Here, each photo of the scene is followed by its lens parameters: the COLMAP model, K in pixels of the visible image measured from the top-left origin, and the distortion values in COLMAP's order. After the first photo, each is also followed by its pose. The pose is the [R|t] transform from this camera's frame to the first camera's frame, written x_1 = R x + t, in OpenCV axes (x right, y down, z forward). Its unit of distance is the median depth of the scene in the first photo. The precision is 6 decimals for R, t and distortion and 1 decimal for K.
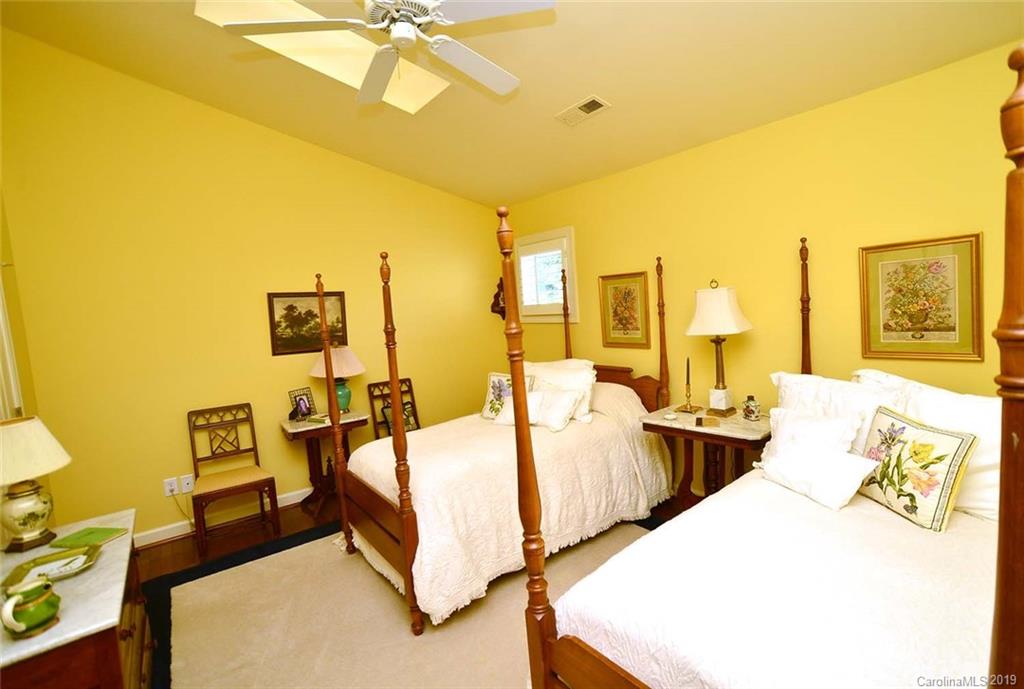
lens RADIAL K [[462.7, 0, 512.0], [0, 462.7, 344.5], [0, 0, 1]] dist [0.126716, -0.000020]
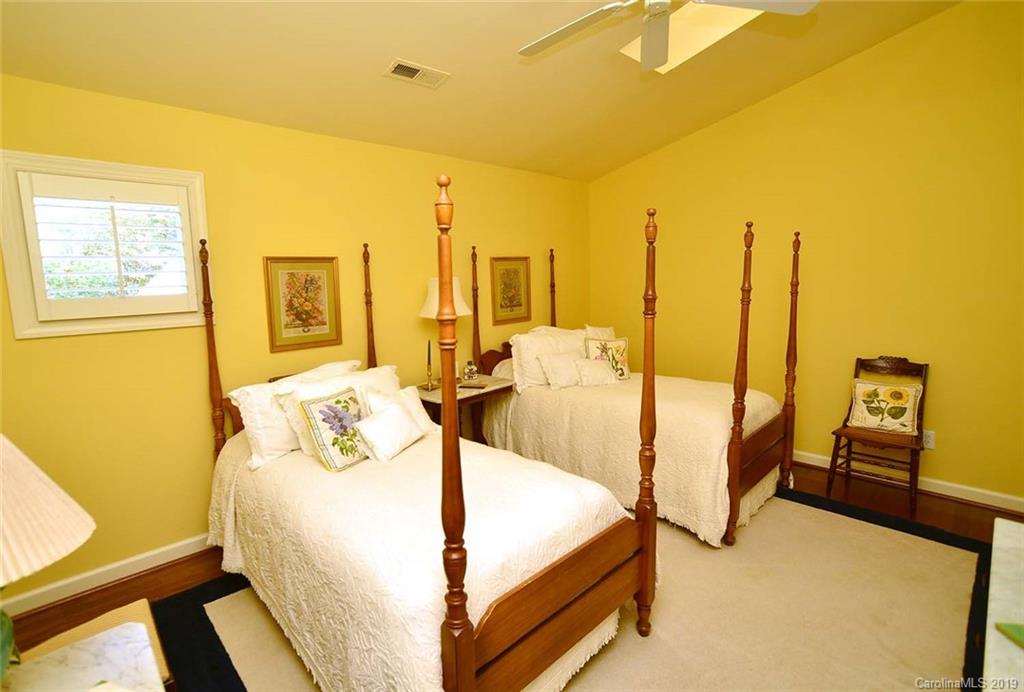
lens RADIAL K [[482.3, 0, 512.0], [0, 482.3, 346.0], [0, 0, 1]] dist [0.000561, 0.000134]
pose [[-0.027554, -0.086482, 0.995872, -0.693538], [0.125900, 0.988017, 0.089283, -0.031668], [-0.991660, 0.127841, -0.016336, 0.760826]]
